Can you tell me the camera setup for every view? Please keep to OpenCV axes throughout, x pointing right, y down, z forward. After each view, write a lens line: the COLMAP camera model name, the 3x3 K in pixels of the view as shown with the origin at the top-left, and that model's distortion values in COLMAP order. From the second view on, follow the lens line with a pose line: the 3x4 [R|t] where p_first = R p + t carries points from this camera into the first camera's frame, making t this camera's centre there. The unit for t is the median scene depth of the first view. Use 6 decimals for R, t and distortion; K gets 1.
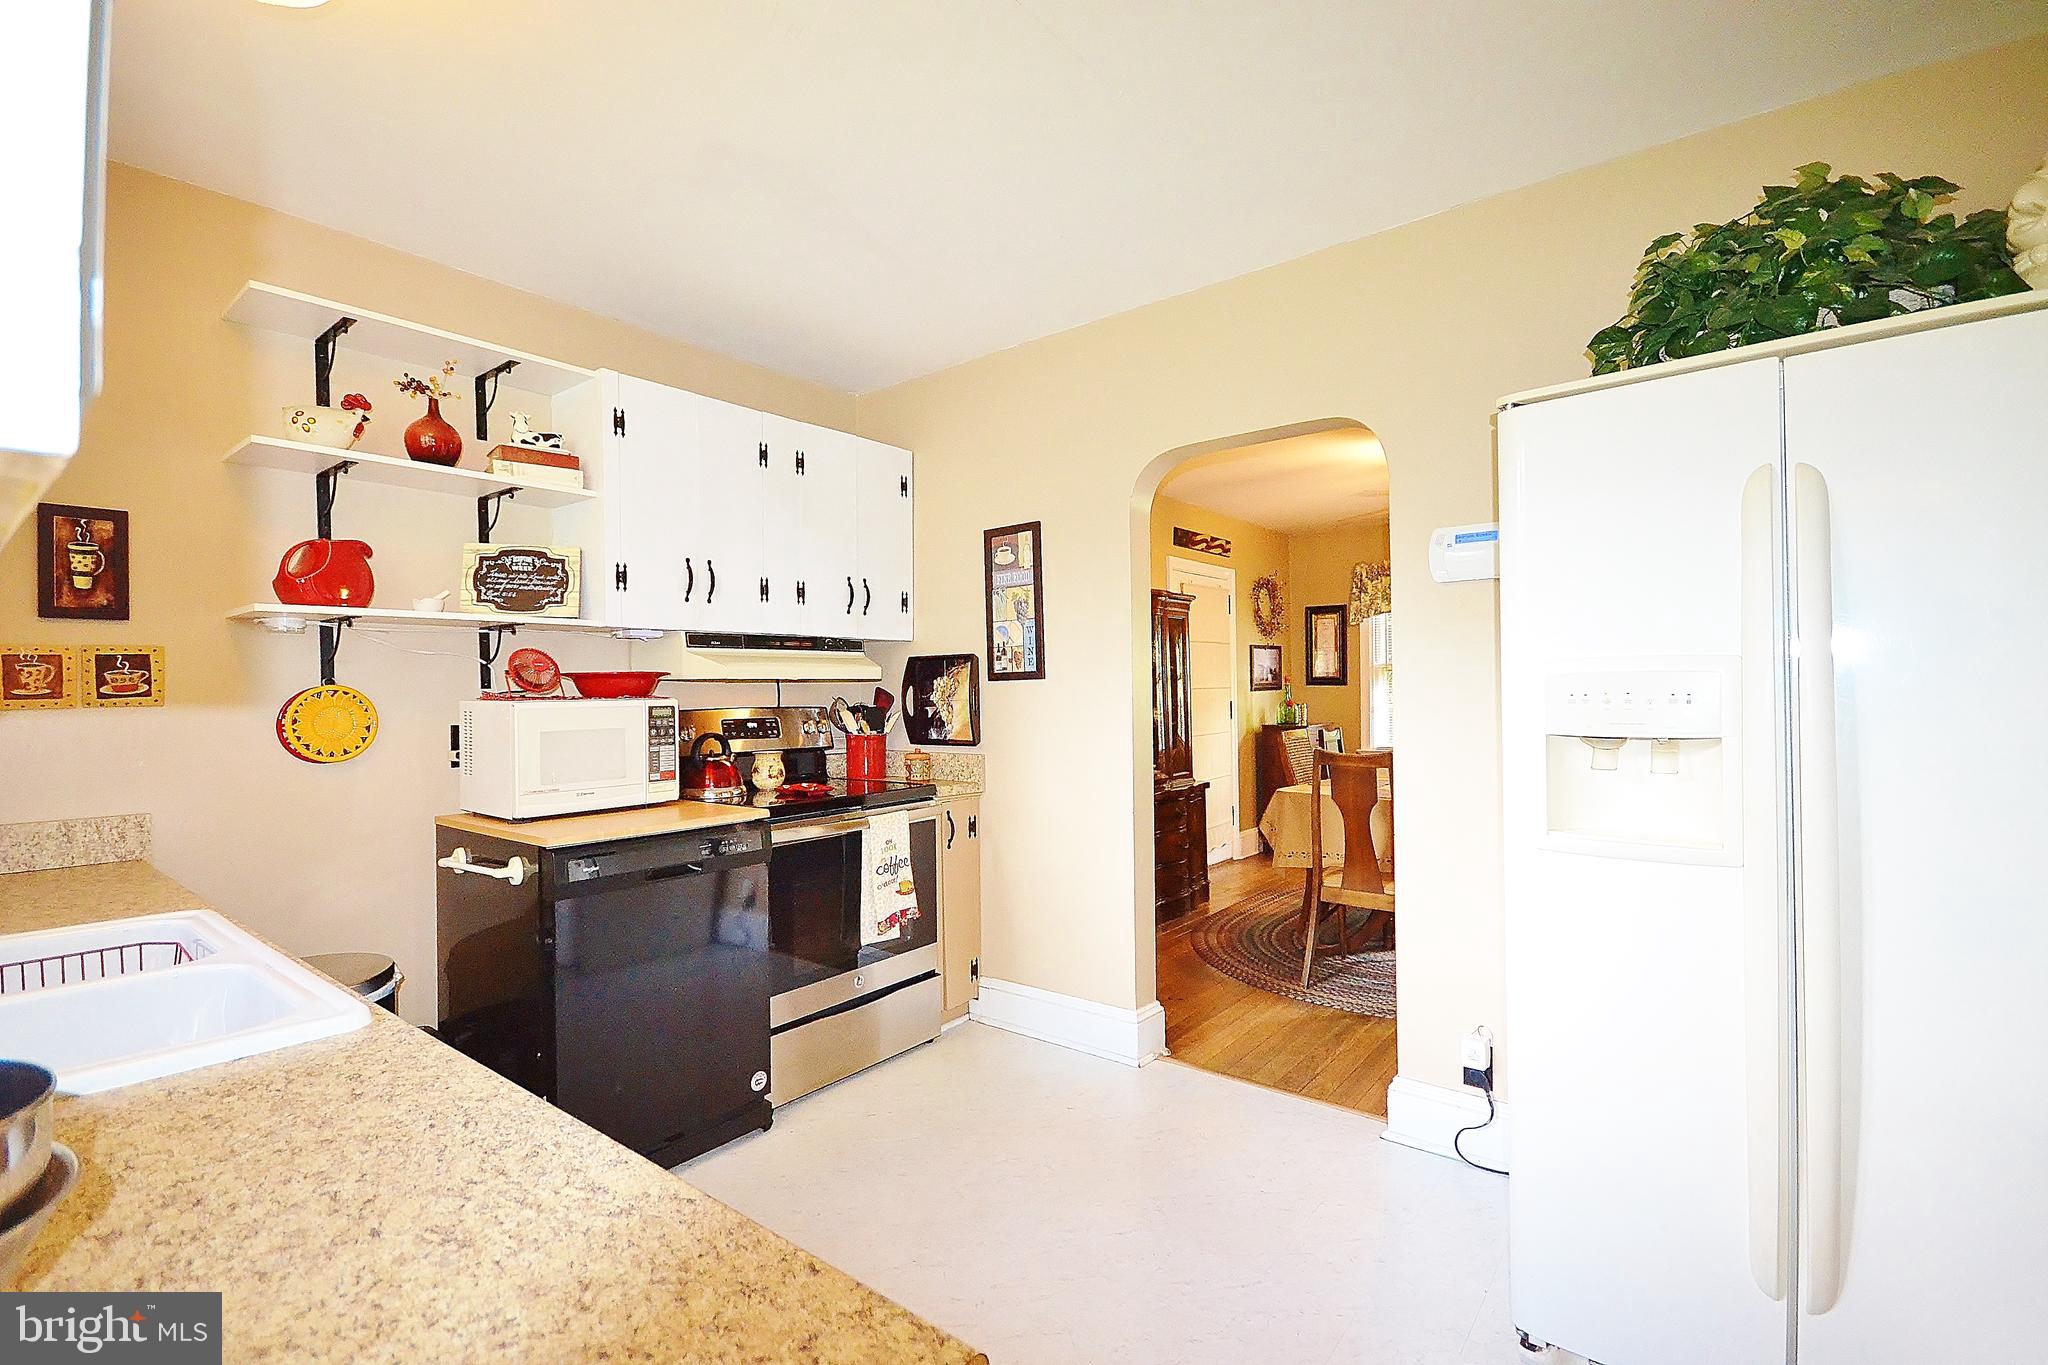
lens RADIAL K [[903.6, 0, 1022.1], [0, 903.6, 688.9], [0, 0, 1]] dist [0.011545, -0.015569]
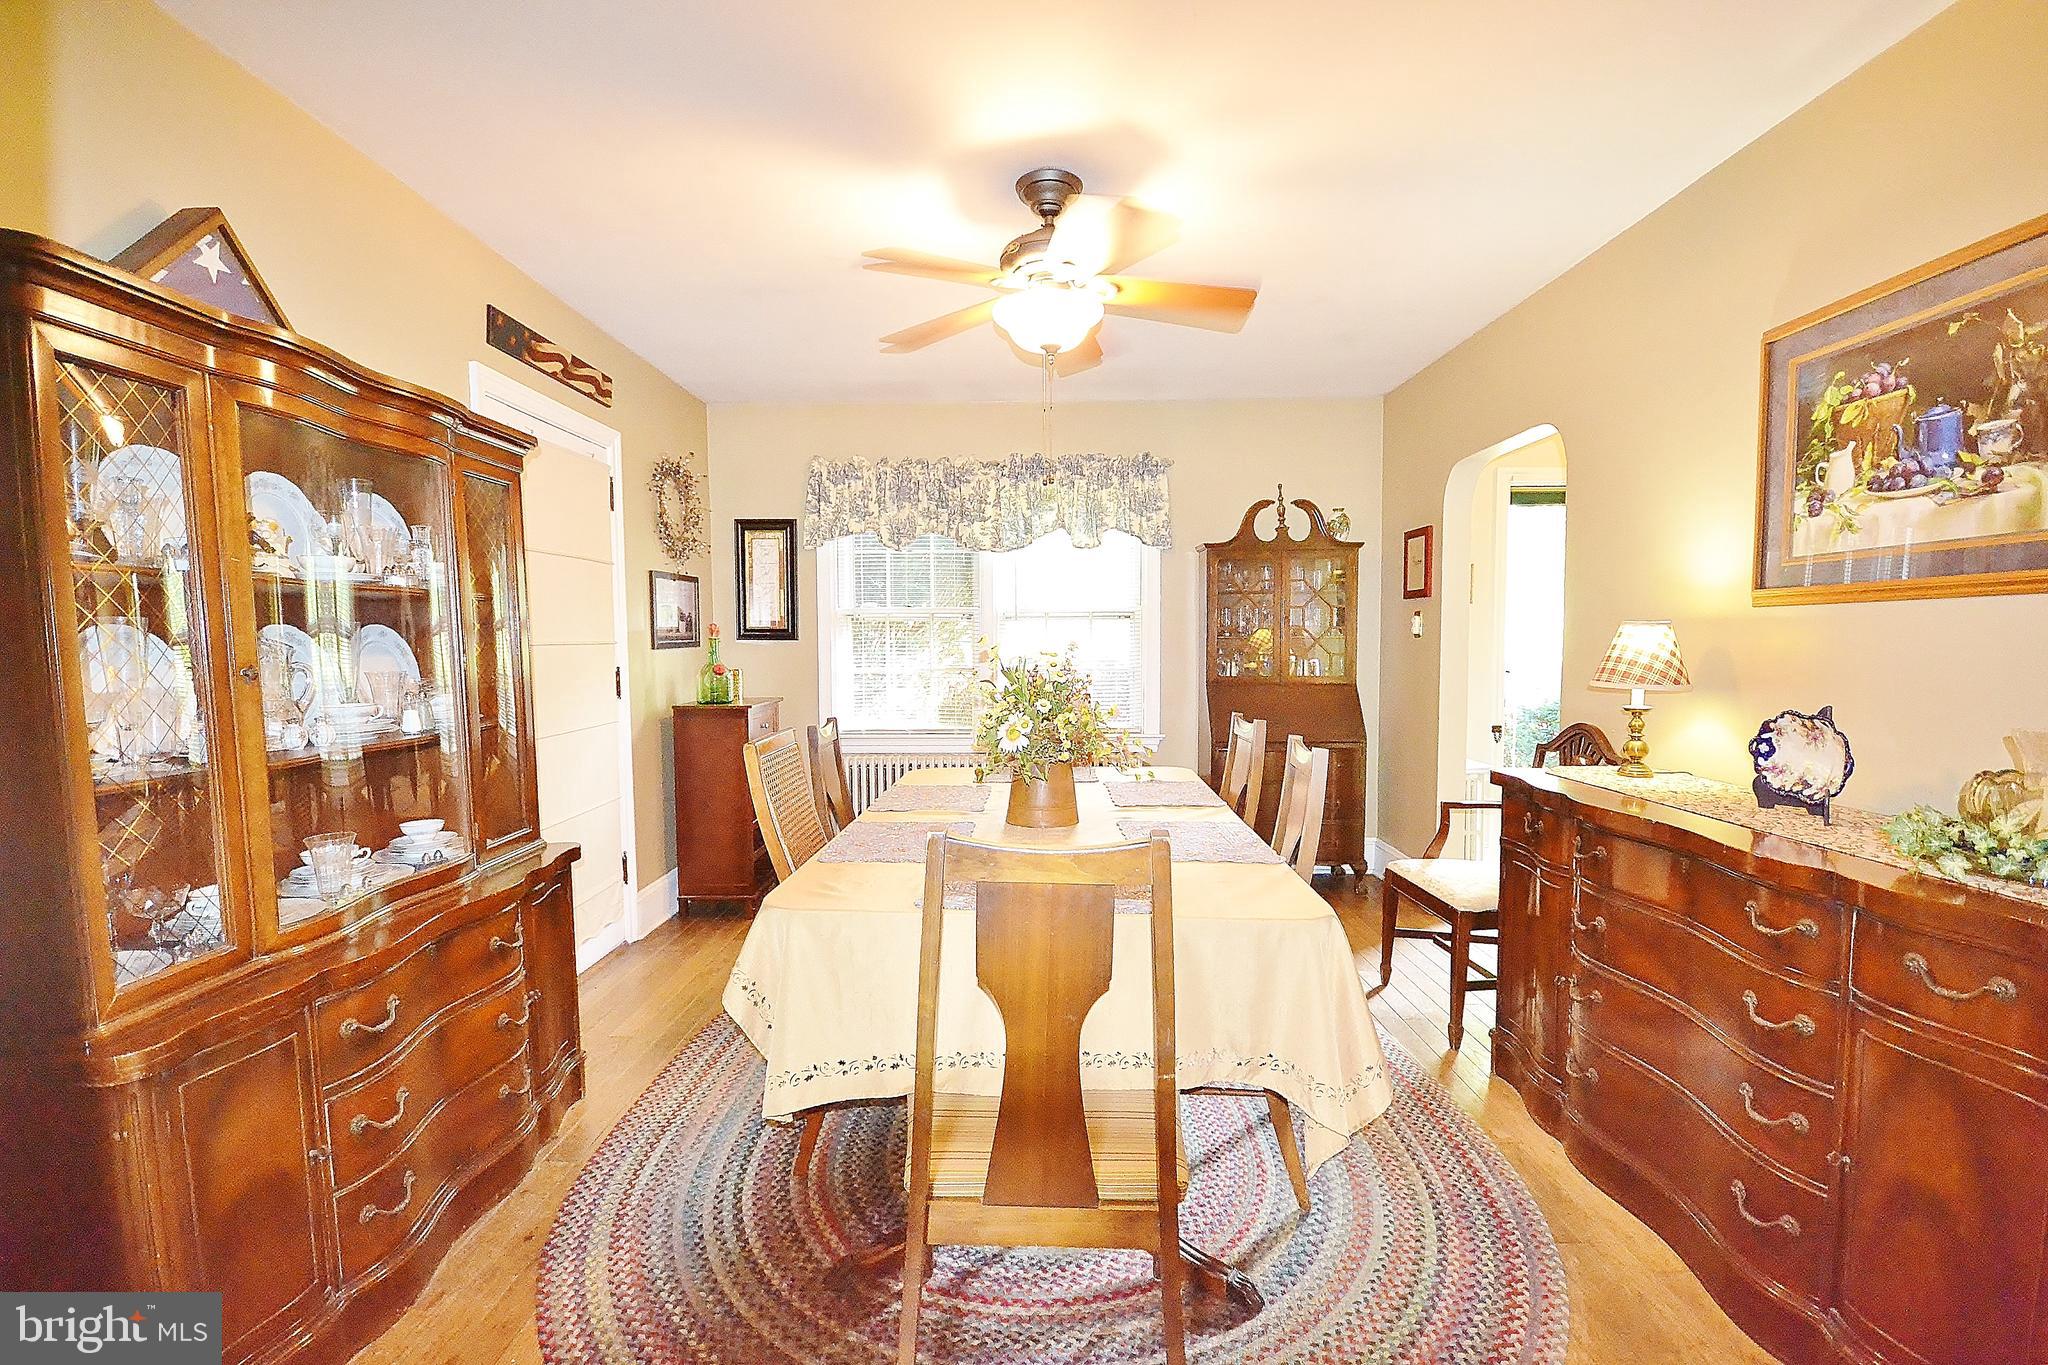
lens RADIAL K [[903.6, 0, 1022.1], [0, 903.6, 688.9], [0, 0, 1]] dist [0.011545, -0.015569]
pose [[0.788633, -0.029806, 0.614142, 0.080812], [-0.002093, 0.998688, 0.051157, -0.002592], [-0.614861, -0.041630, 0.787536, 0.390138]]
